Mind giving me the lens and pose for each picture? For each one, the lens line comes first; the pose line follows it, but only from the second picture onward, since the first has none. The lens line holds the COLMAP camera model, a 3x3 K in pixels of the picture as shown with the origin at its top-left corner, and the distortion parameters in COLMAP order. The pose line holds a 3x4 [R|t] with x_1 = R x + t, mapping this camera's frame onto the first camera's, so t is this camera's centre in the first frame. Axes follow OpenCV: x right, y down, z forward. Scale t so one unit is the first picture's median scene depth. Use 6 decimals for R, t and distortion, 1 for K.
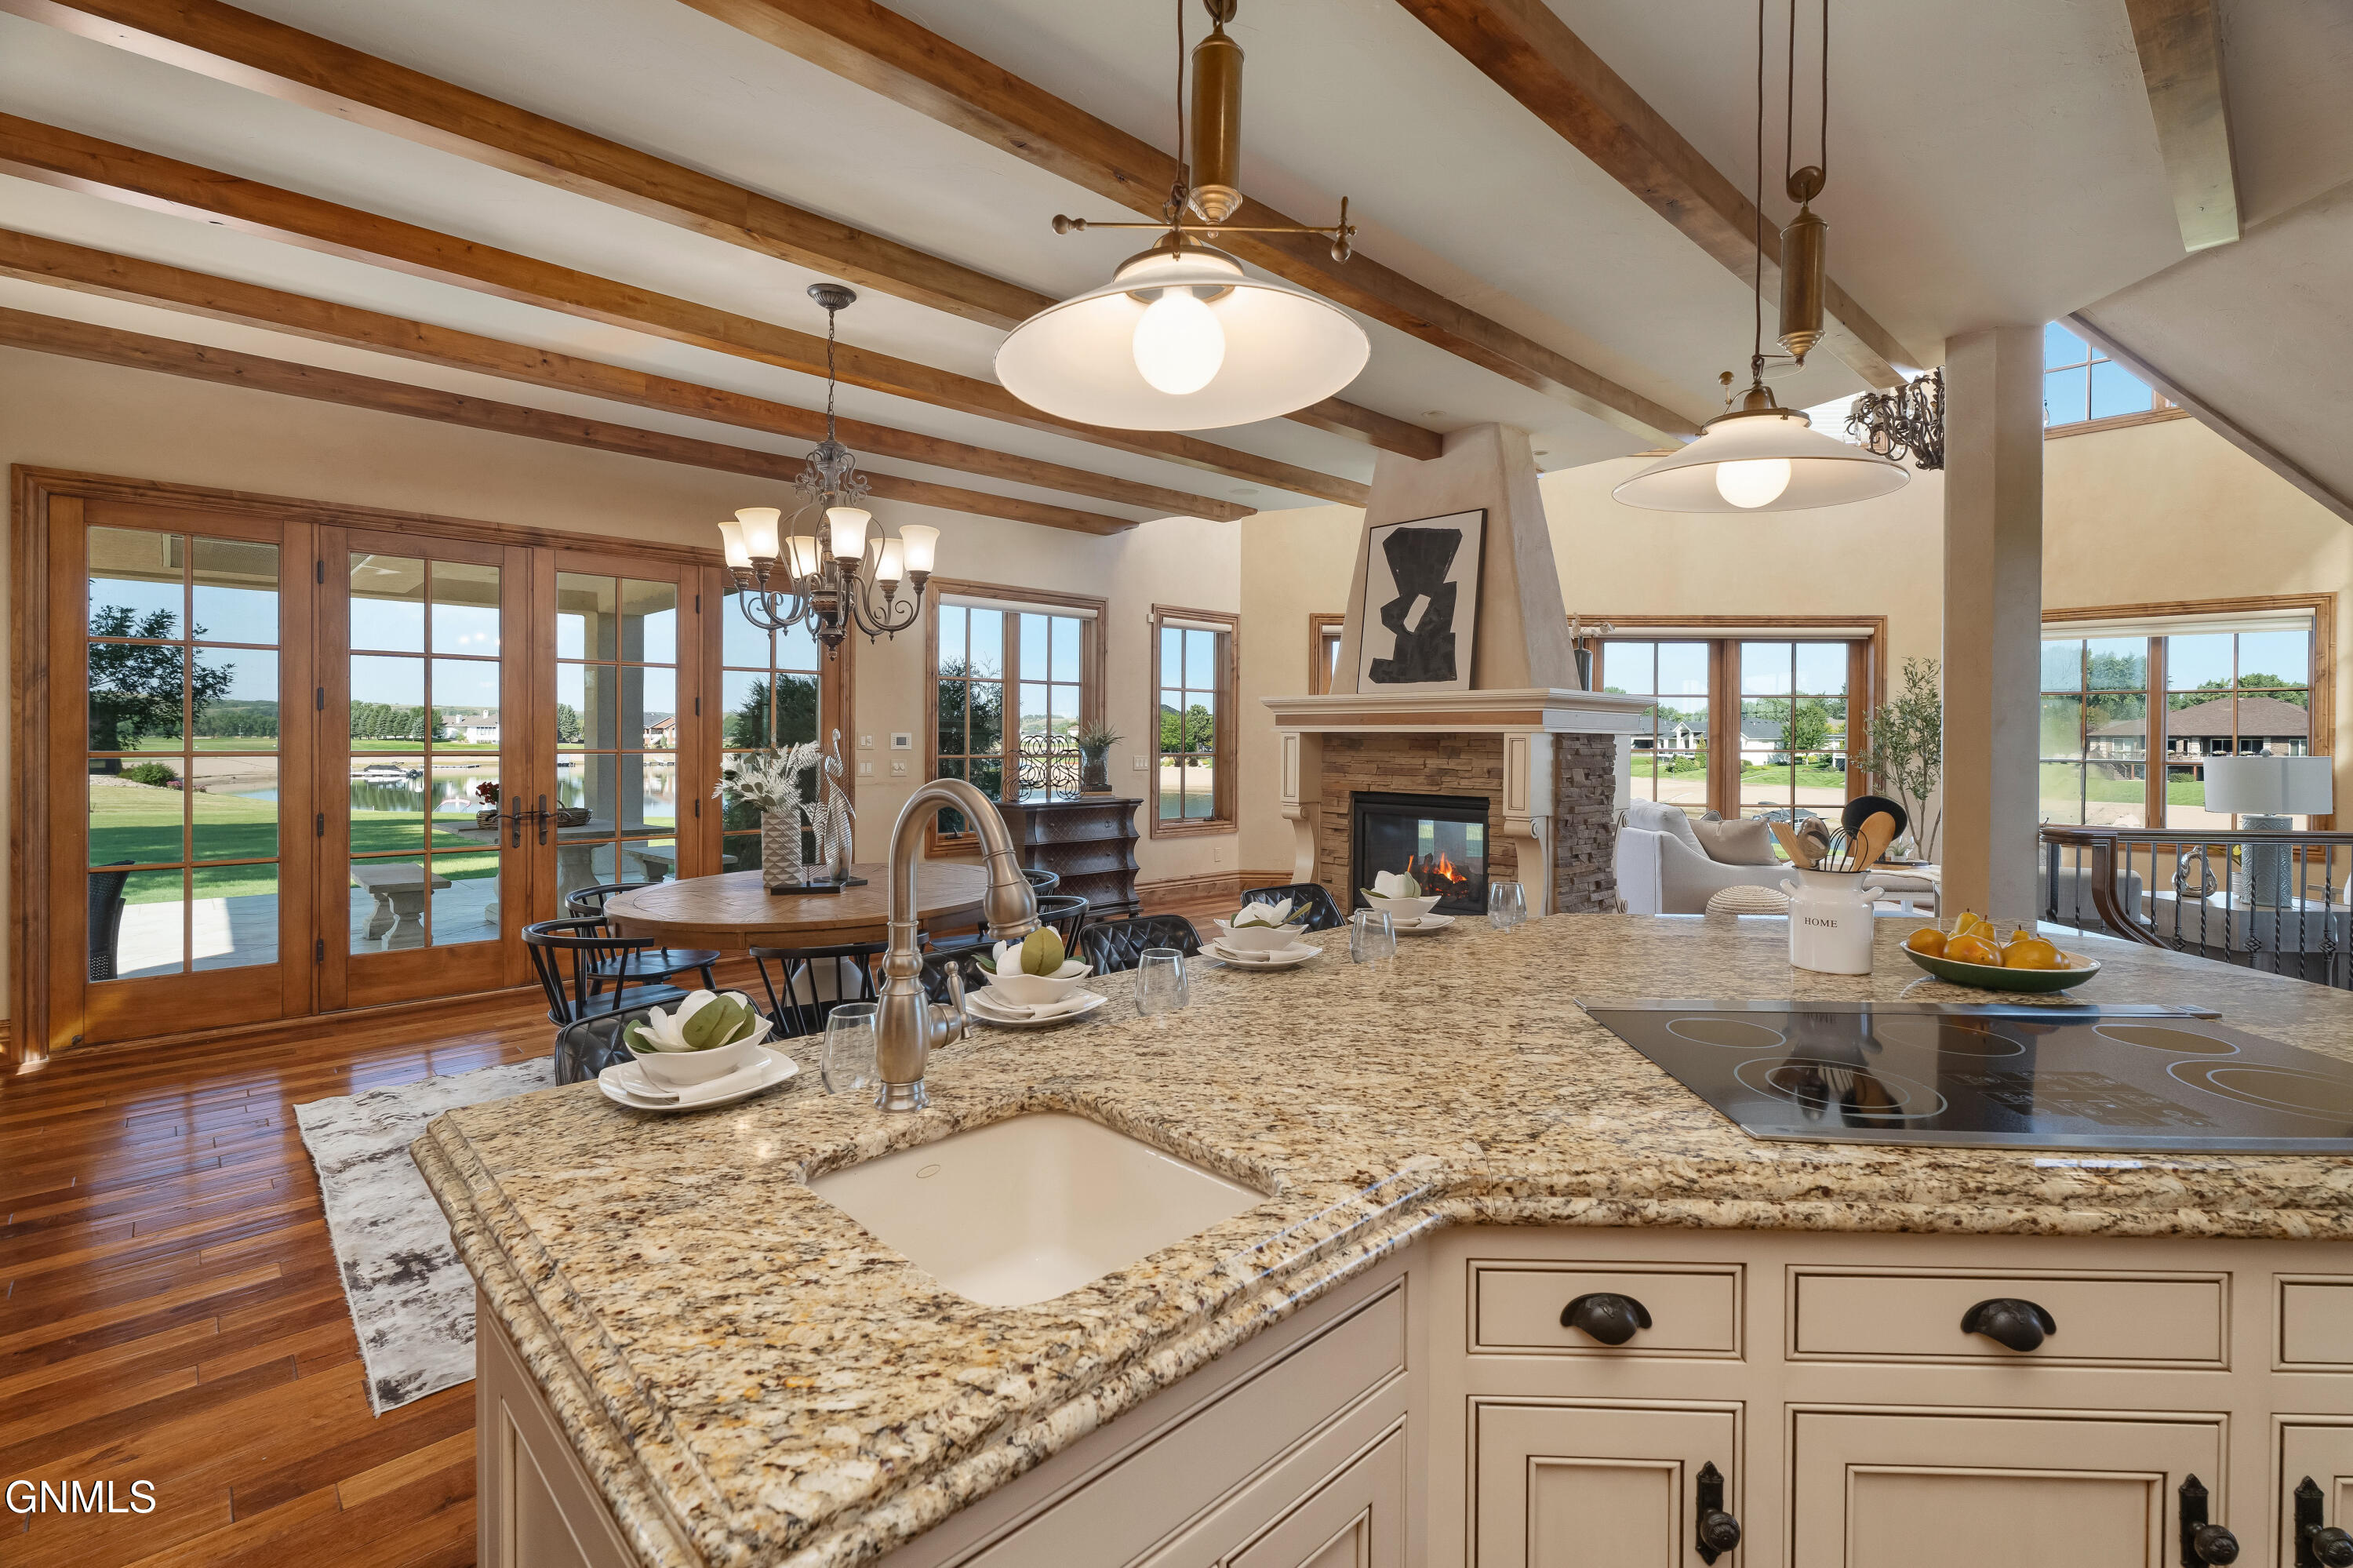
lens RADIAL K [[1066.2, 0, 1173.6], [0, 1066.2, 764.7], [0, 0, 1]] dist [-0.000679, -0.000081]
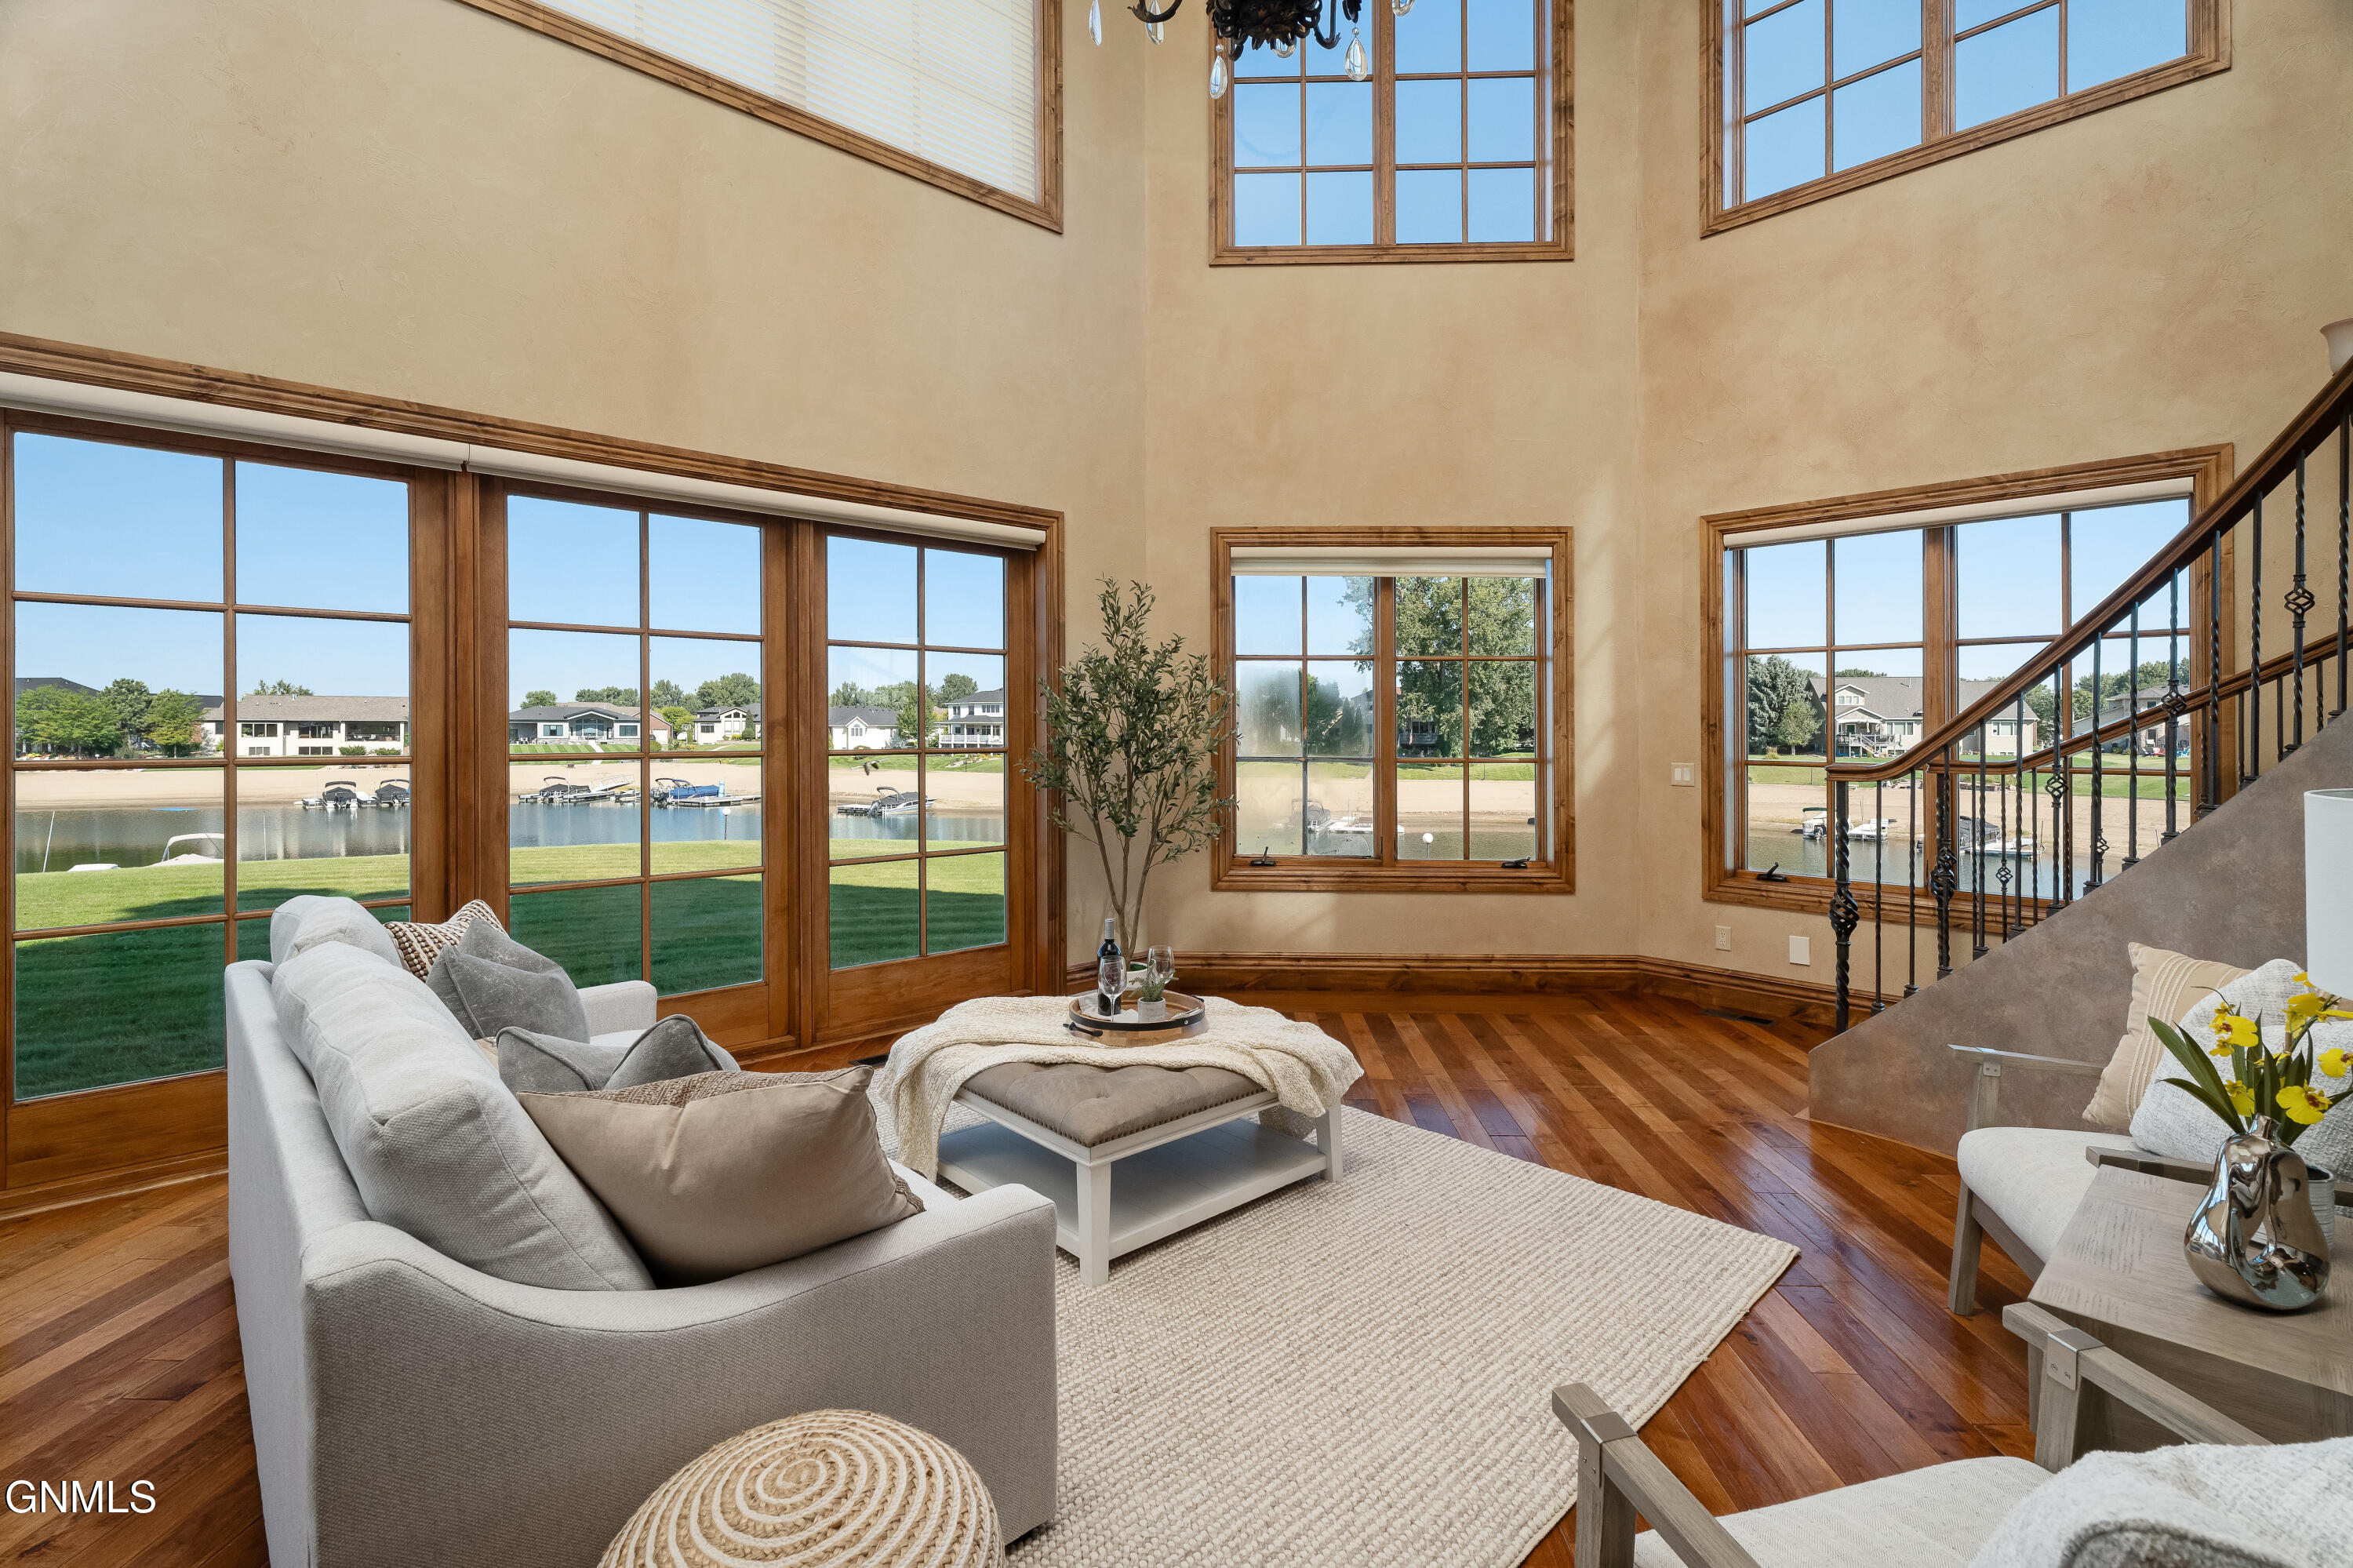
lens RADIAL K [[1066.2, 0, 1173.7], [0, 1066.2, 734.3], [0, 0, 1]] dist [-0.000679, -0.000081]
pose [[0.723592, -0.004996, 0.690209, 0.312885], [0.017778, 0.999777, -0.011401, -0.012595], [-0.689999, 0.020520, 0.723520, 0.542162]]
